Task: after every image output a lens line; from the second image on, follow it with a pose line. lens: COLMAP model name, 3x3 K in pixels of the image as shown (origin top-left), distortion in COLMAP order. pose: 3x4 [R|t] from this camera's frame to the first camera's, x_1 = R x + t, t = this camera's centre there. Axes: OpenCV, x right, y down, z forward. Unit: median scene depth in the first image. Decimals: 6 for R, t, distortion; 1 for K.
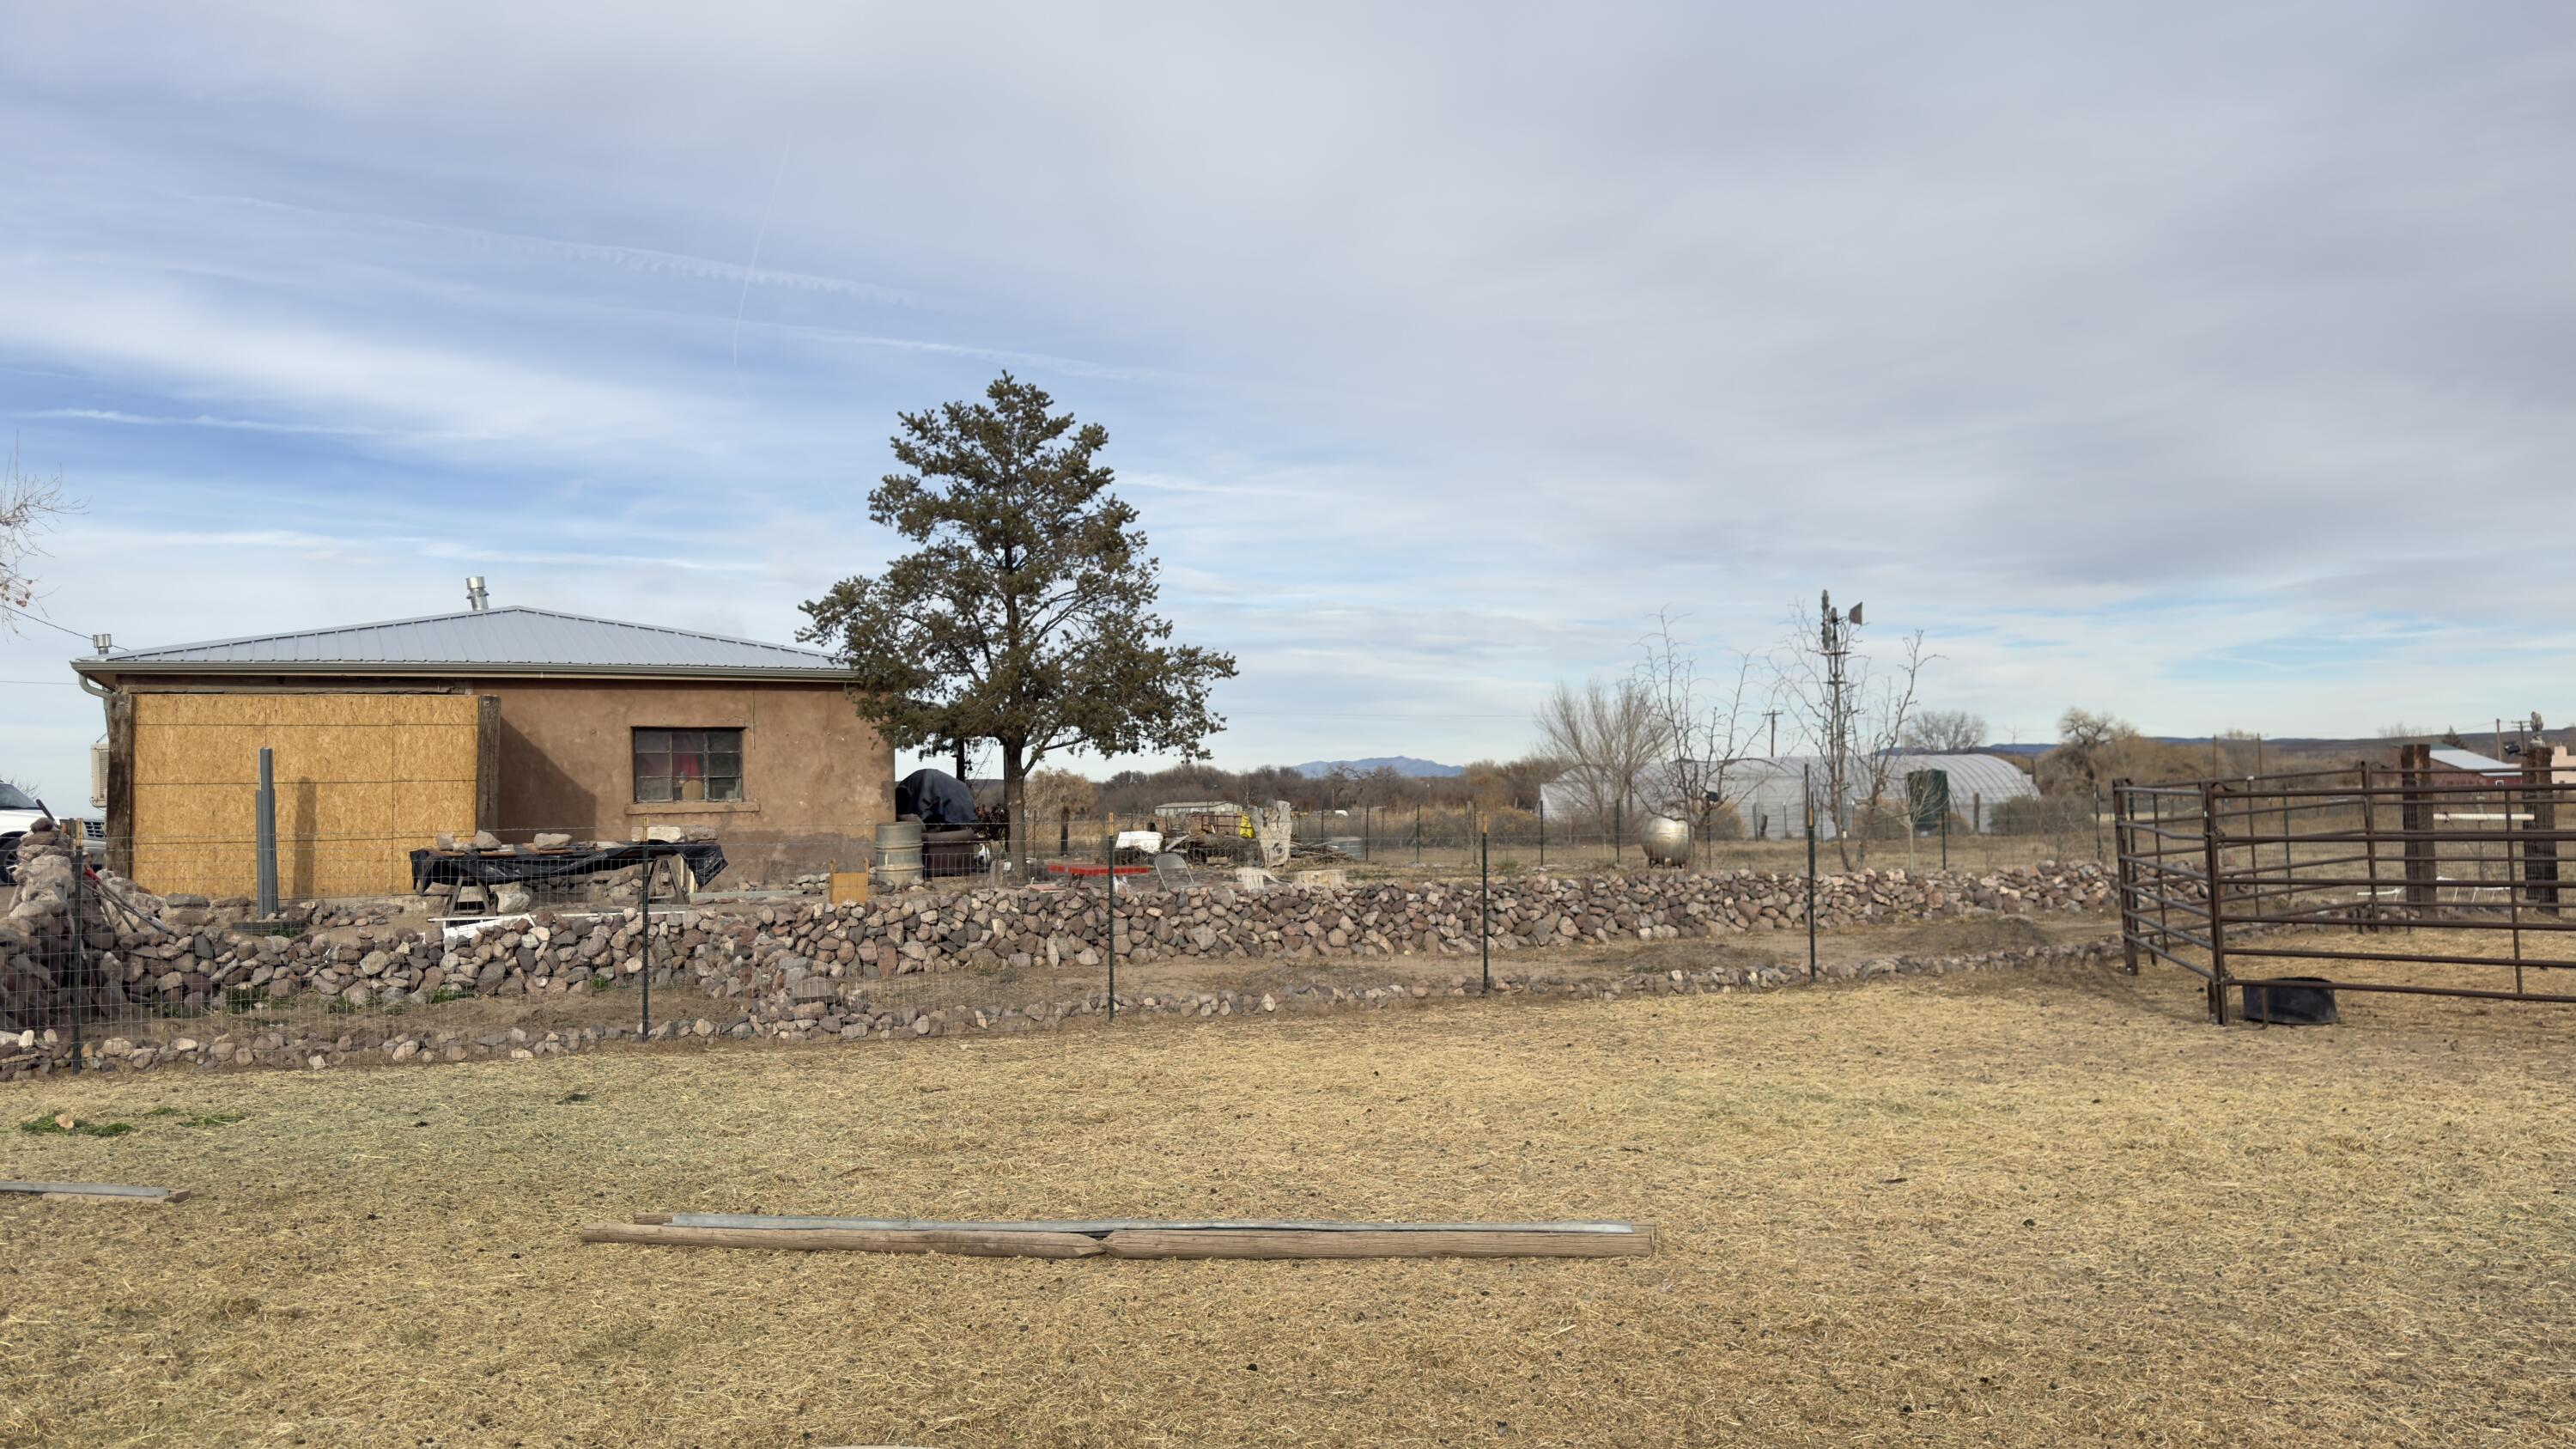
lens RADIAL K [[1973.3, 0, 1270.3], [0, 1973.3, 719.0], [0, 0, 1]] dist [0.054155, -0.072177]
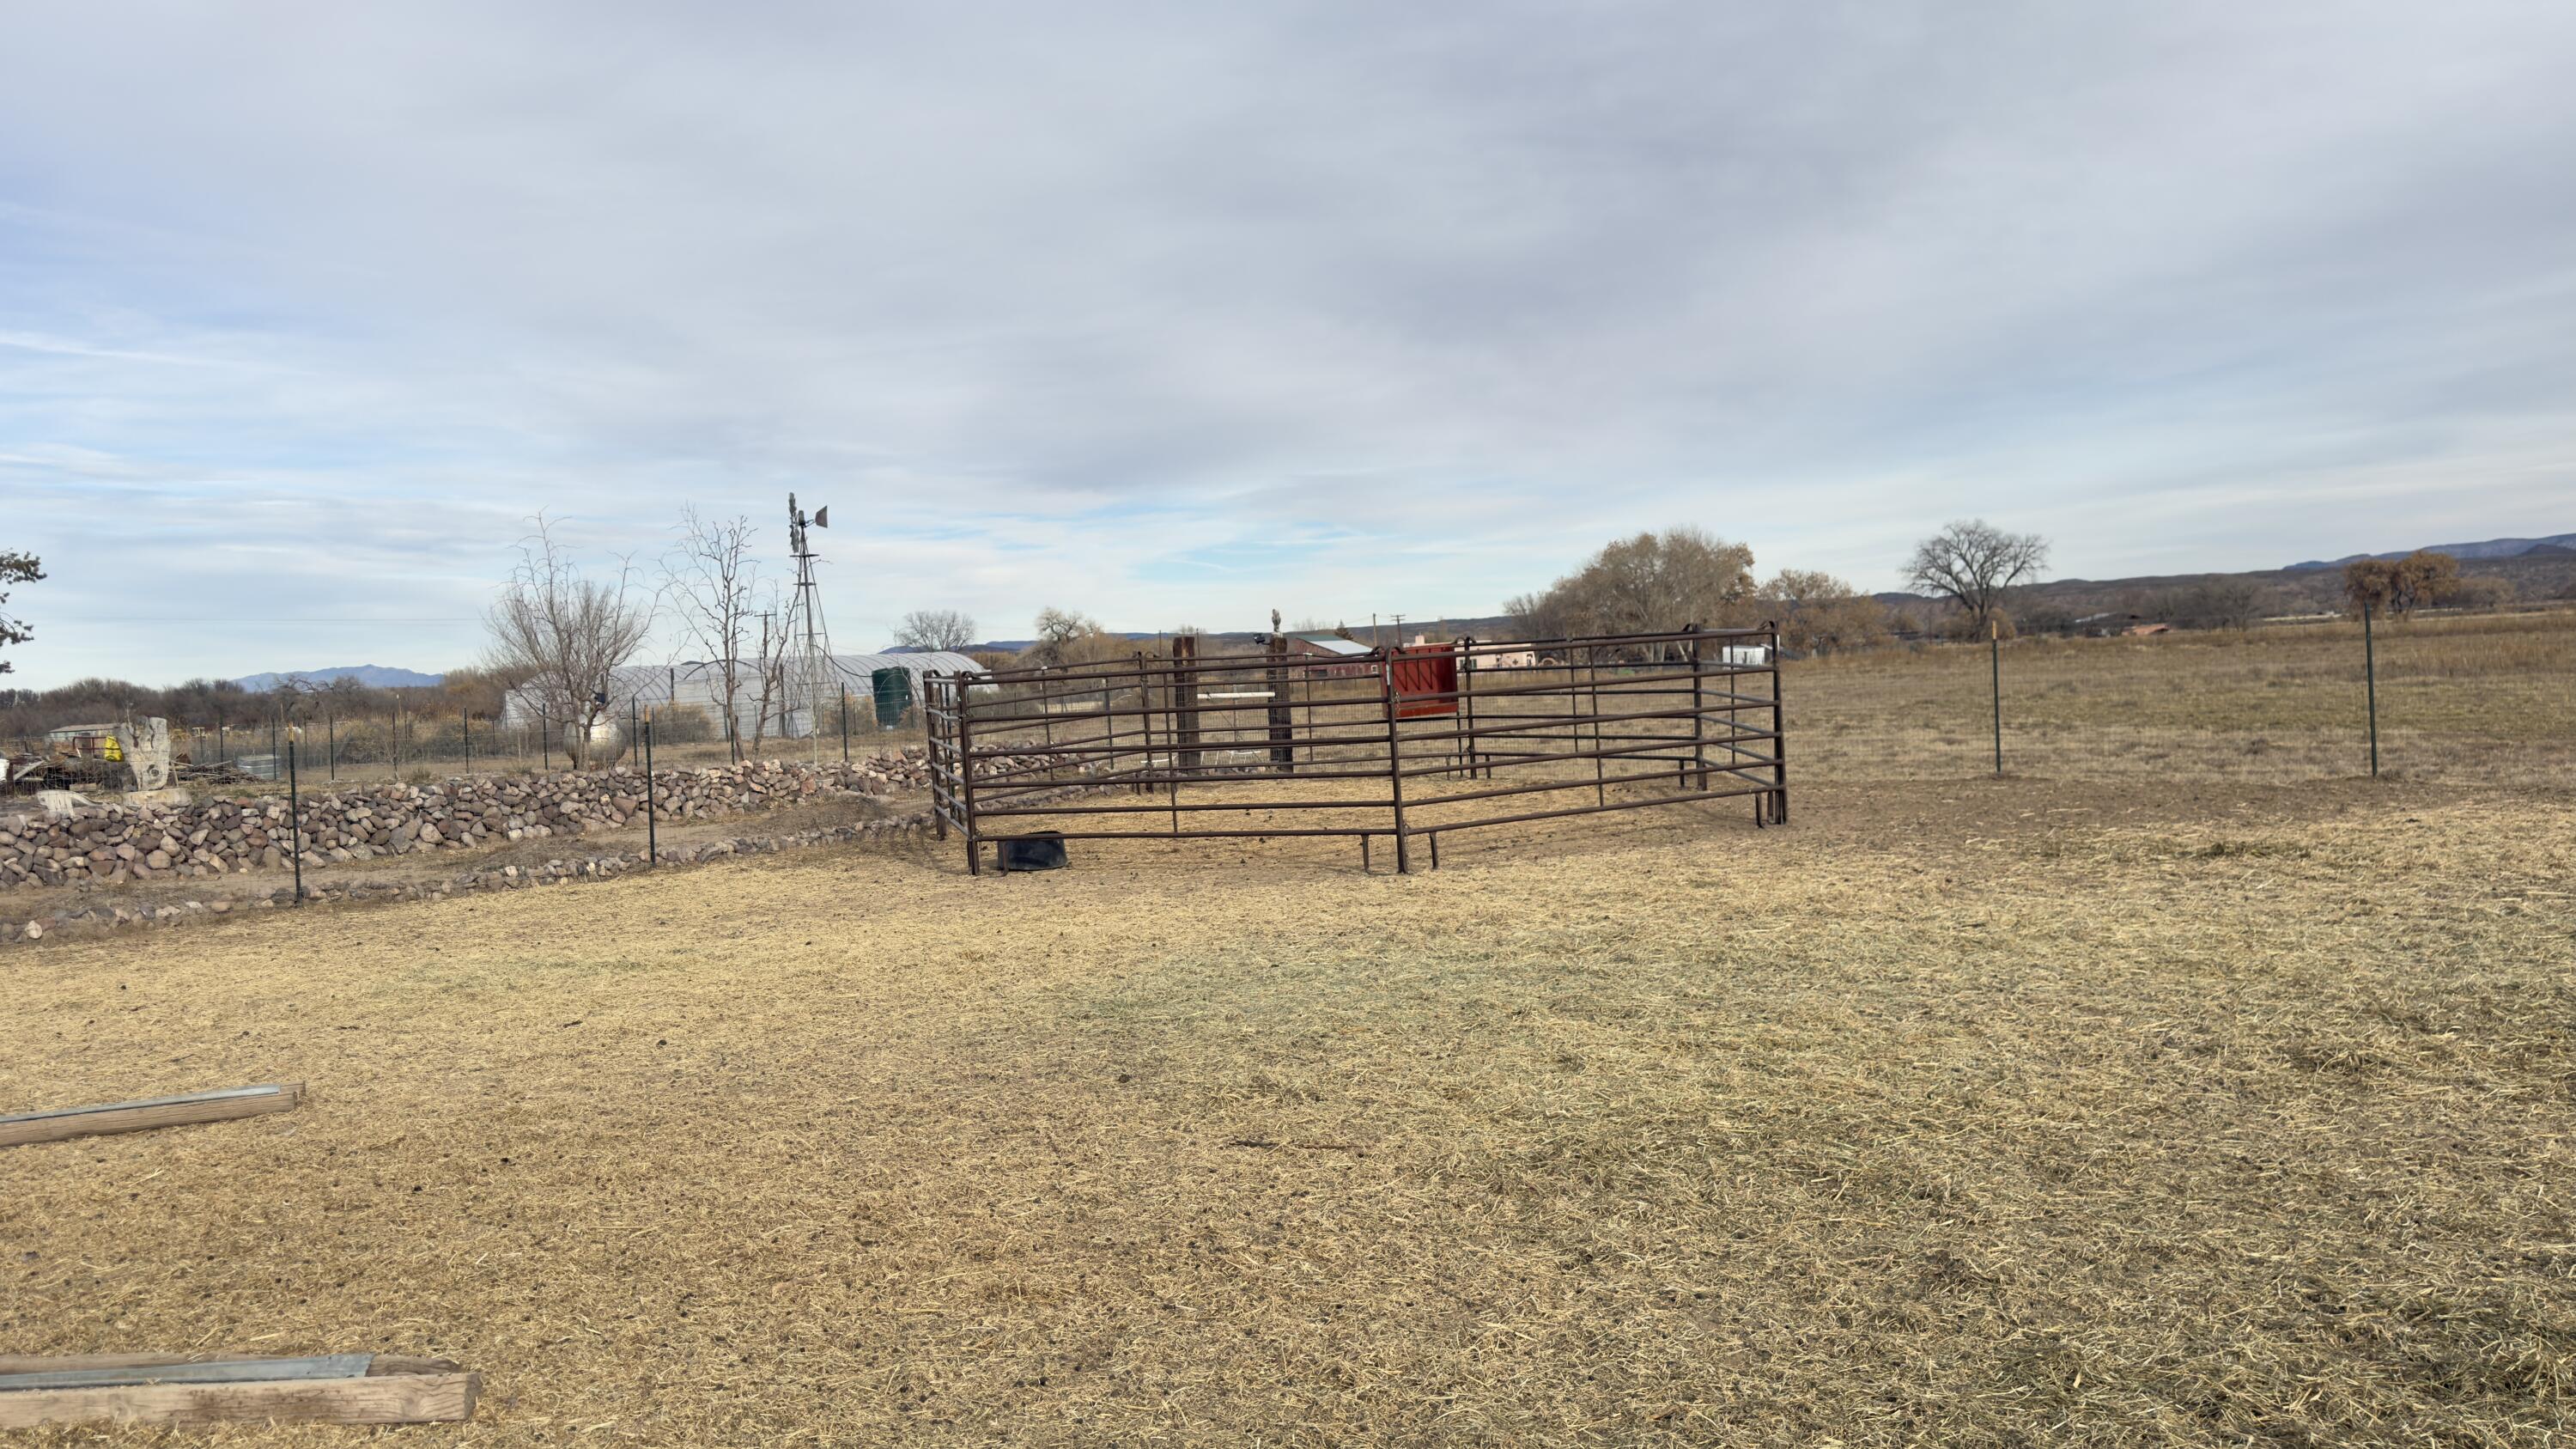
lens RADIAL K [[1973.3, 0, 1285.8], [0, 1973.3, 780.2], [0, 0, 1]] dist [0.054155, -0.072177]
pose [[0.878437, -0.050161, 0.475219, 0.054218], [0.011671, 0.996431, 0.083603, 0.000308], [-0.477716, -0.067894, 0.875887, -0.077162]]
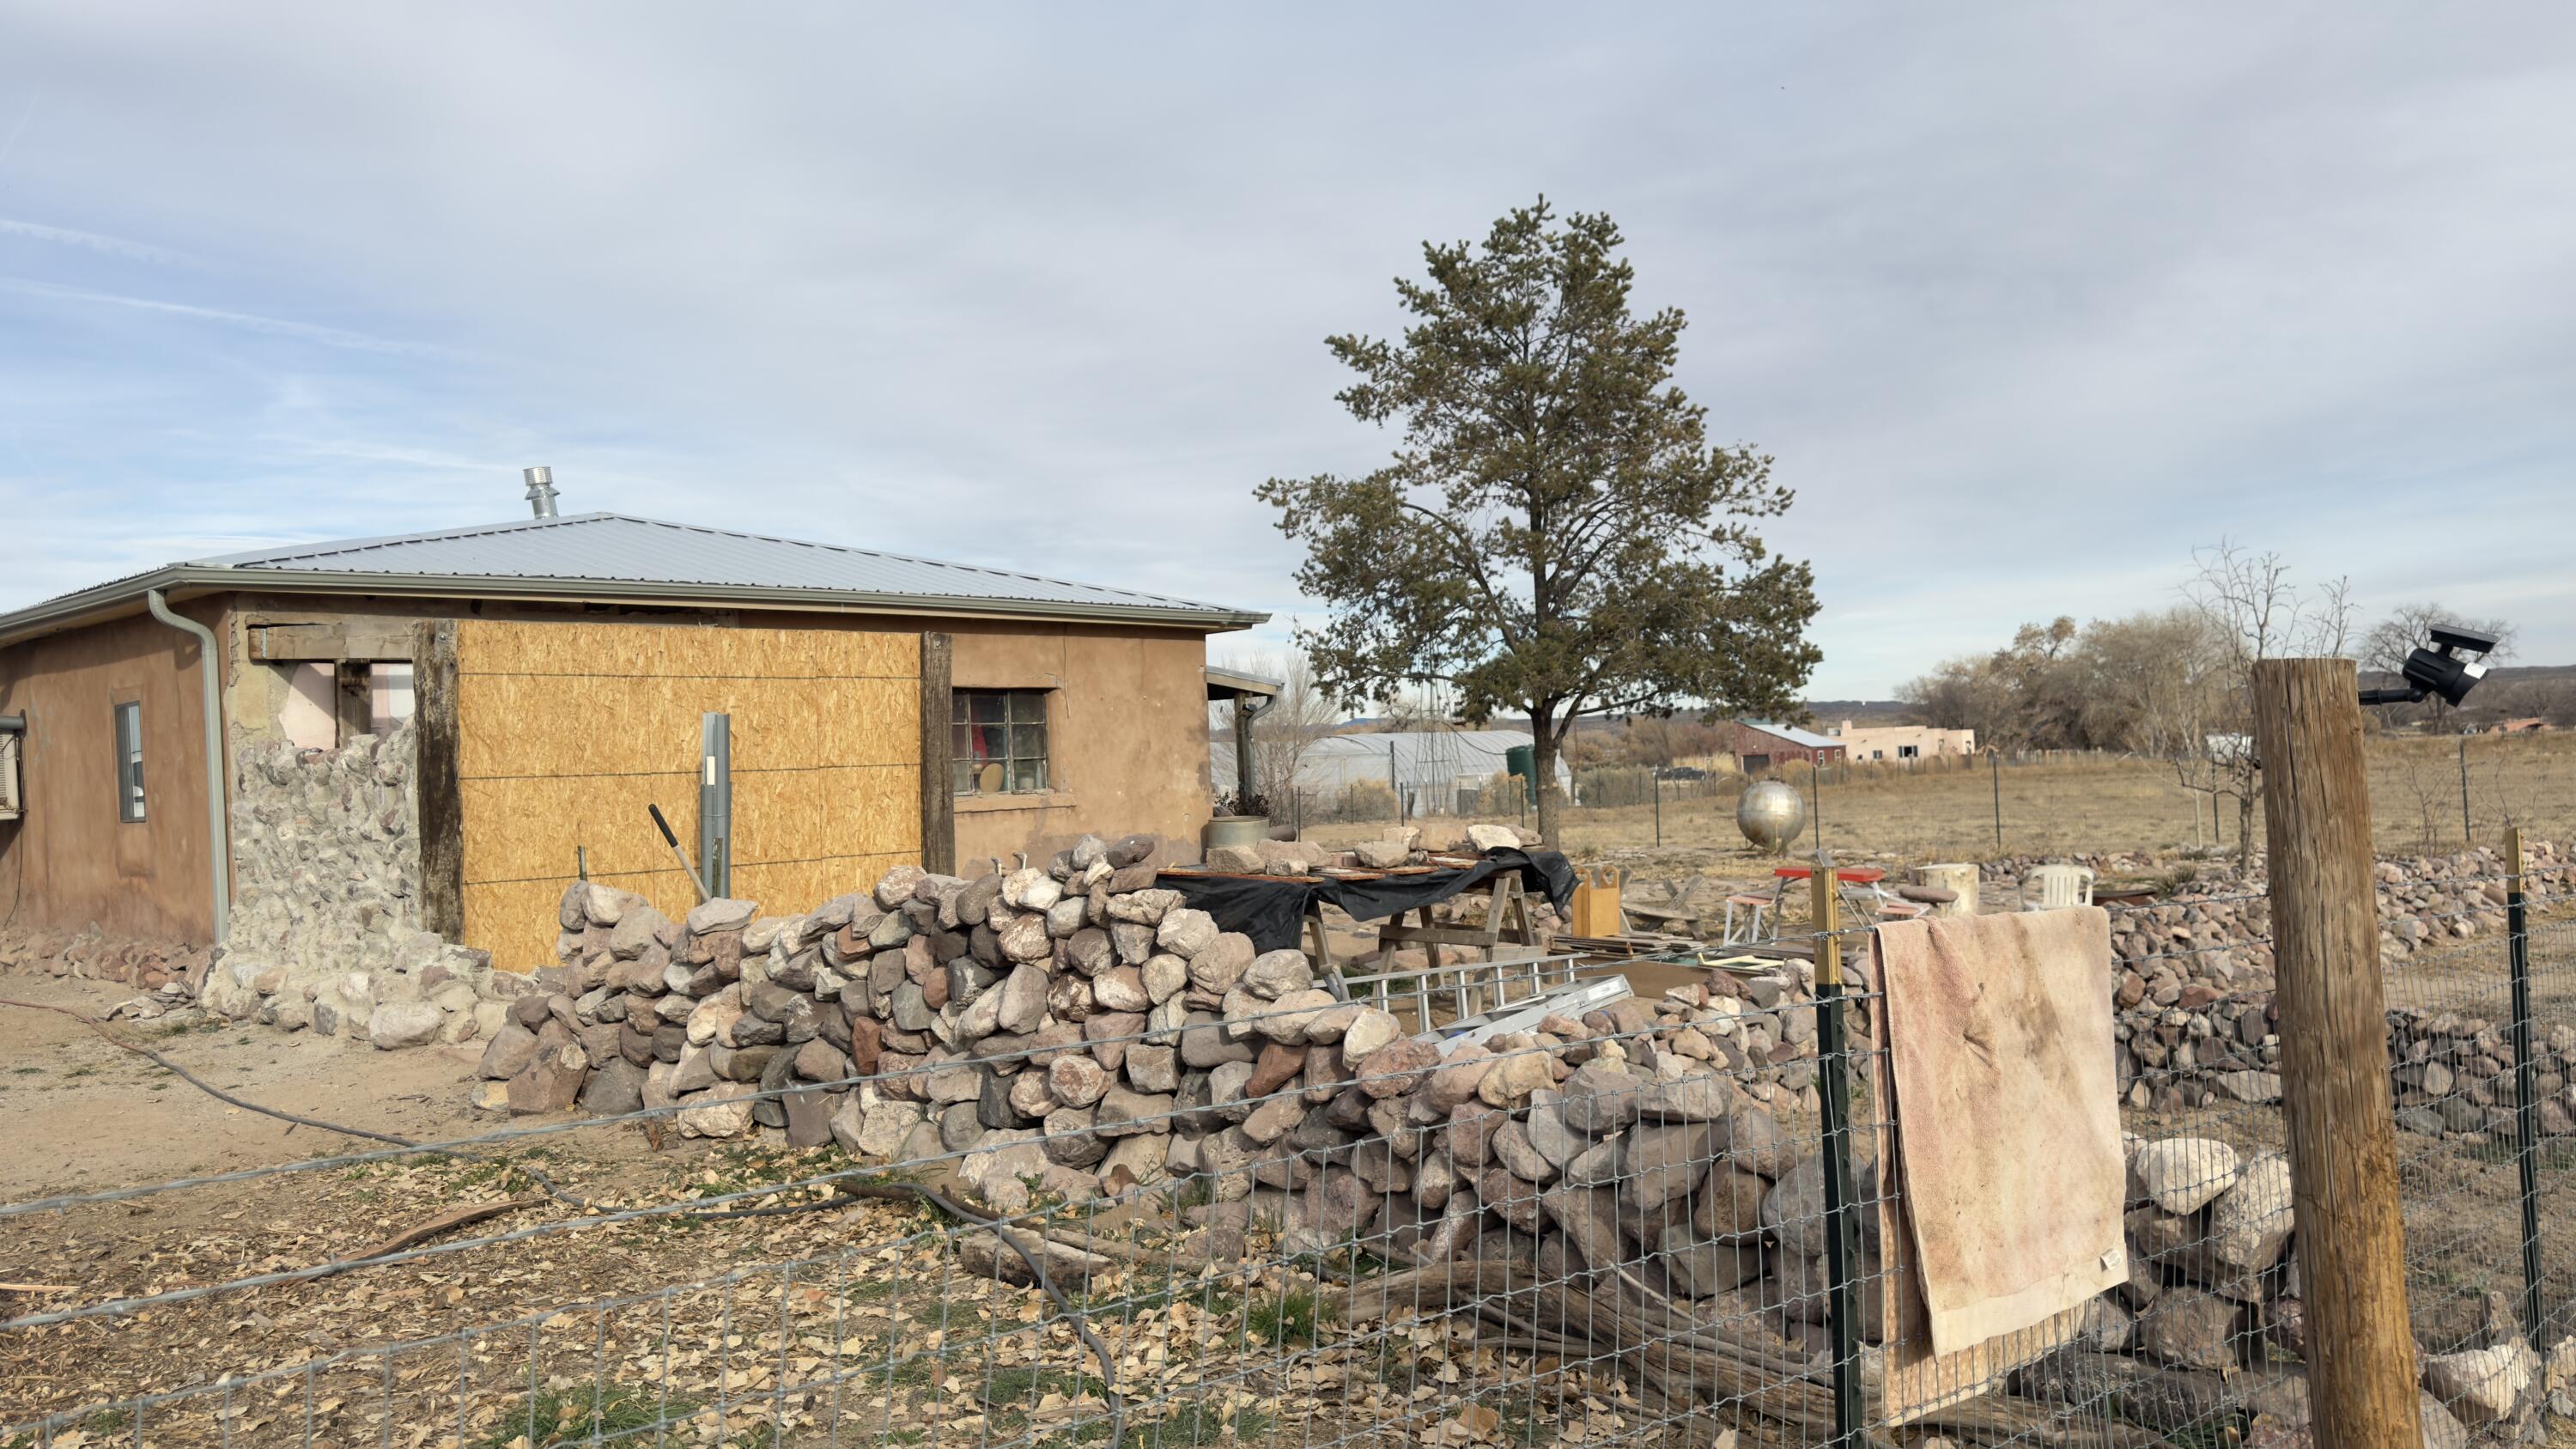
lens RADIAL K [[1973.3, 0, 1299.7], [0, 1973.3, 710.4], [0, 0, 1]] dist [0.054155, -0.072177]
pose [[0.927637, -0.007737, 0.373403, -0.494649], [0.007380, 0.999970, 0.002386, 0.012185], [-0.373410, 0.000542, 0.927666, 0.346316]]
